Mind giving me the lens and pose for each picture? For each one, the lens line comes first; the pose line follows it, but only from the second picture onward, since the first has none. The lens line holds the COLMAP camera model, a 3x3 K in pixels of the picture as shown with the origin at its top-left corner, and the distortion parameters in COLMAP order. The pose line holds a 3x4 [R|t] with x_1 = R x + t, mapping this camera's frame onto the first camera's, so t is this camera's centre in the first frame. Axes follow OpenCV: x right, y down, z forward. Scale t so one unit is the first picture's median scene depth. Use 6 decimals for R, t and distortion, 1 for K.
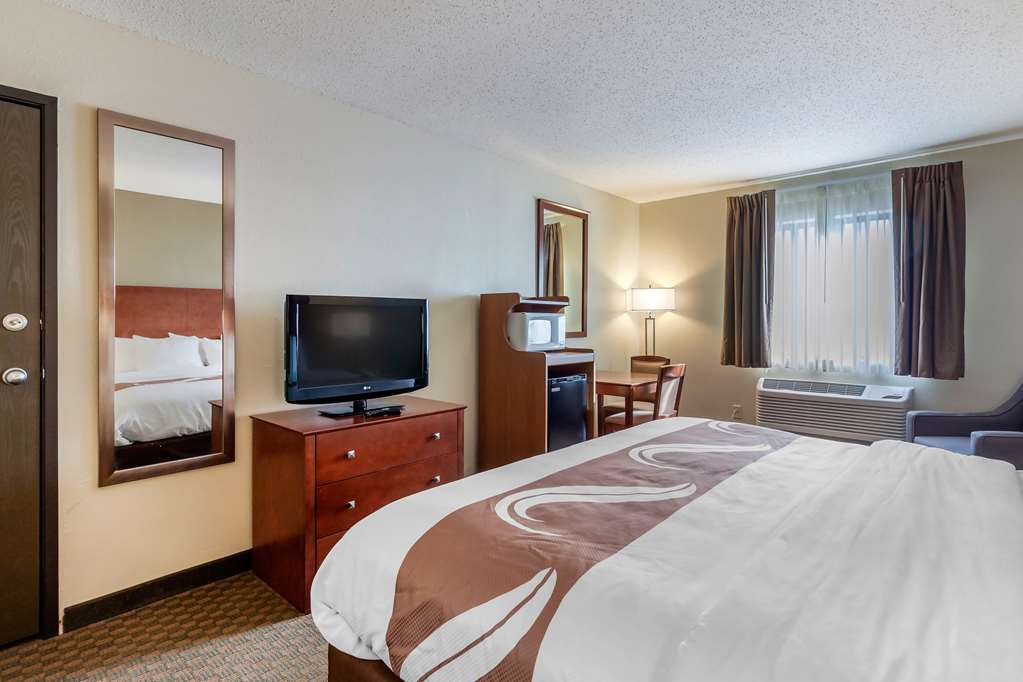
lens RADIAL K [[520.3, 0, 511.0], [0, 520.3, 322.2], [0, 0, 1]] dist [-0.000802, -0.000380]
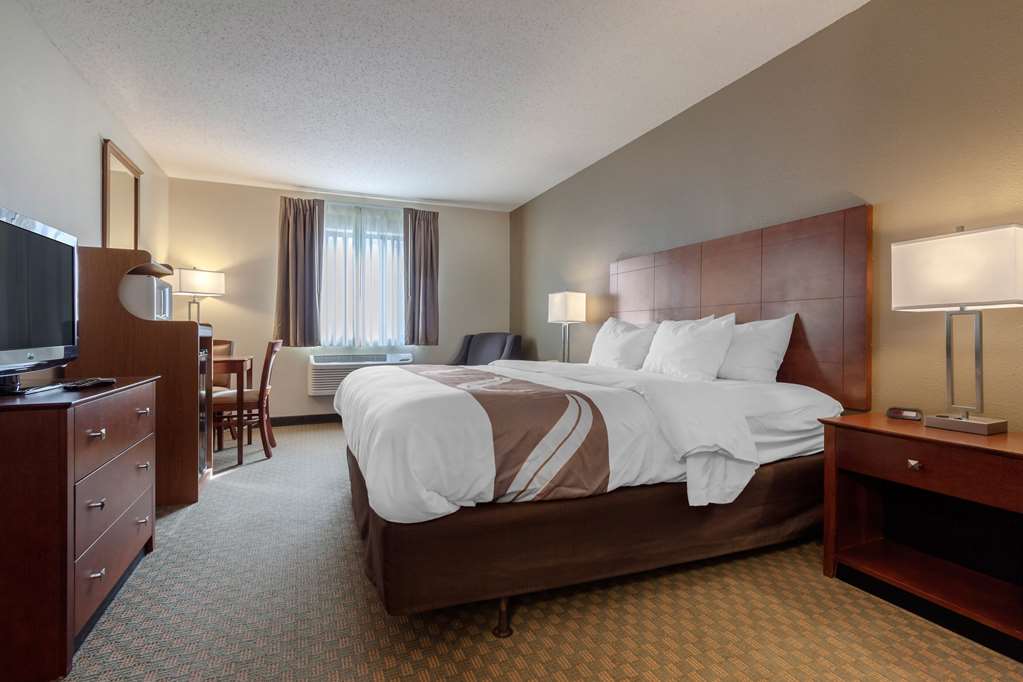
lens RADIAL K [[493.8, 0, 511.5], [0, 493.8, 341.0], [0, 0, 1]] dist [0.000867, 0.000130]
pose [[0.426261, -0.010396, 0.904541, -0.366391], [-0.002605, 0.999916, 0.012720, 0.061427], [-0.904597, -0.007779, 0.426198, 0.102412]]
